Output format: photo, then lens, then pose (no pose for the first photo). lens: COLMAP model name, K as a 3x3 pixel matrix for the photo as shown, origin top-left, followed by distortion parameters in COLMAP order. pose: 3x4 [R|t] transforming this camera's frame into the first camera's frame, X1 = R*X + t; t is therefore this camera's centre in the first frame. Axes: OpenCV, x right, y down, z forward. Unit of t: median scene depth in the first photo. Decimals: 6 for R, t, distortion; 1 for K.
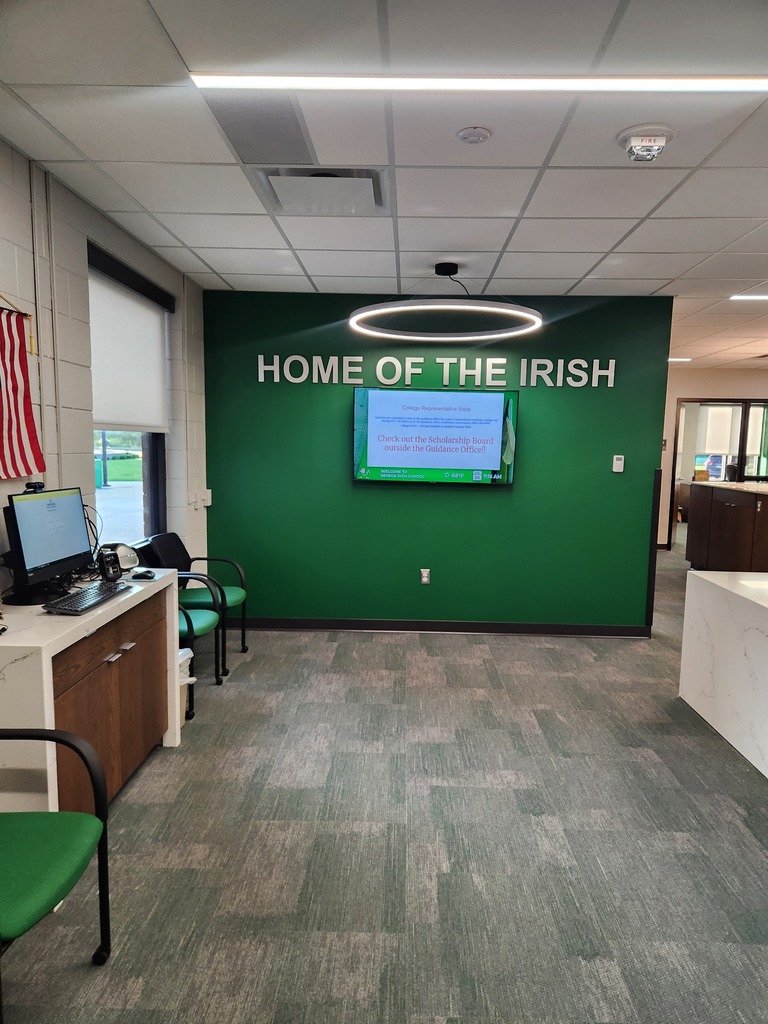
lens RADIAL K [[687.6, 0, 387.7], [0, 687.6, 530.1], [0, 0, 1]] dist [0.076073, -0.071531]
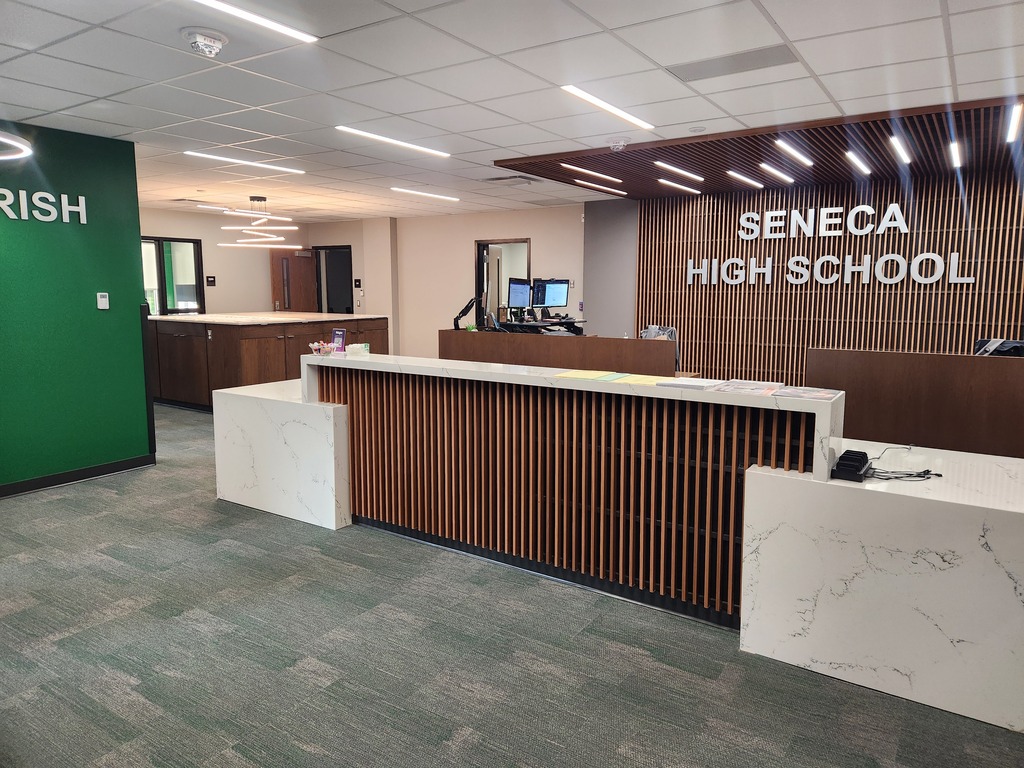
lens RADIAL K [[687.6, 0, 512.0], [0, 687.6, 384.0], [0, 0, 1]] dist [0.076073, -0.071531]
pose [[0.536877, -0.137312, 0.832411, -0.290439], [0.112929, 0.989483, 0.090387, -0.001423], [-0.836068, 0.045477, 0.546737, -0.065239]]
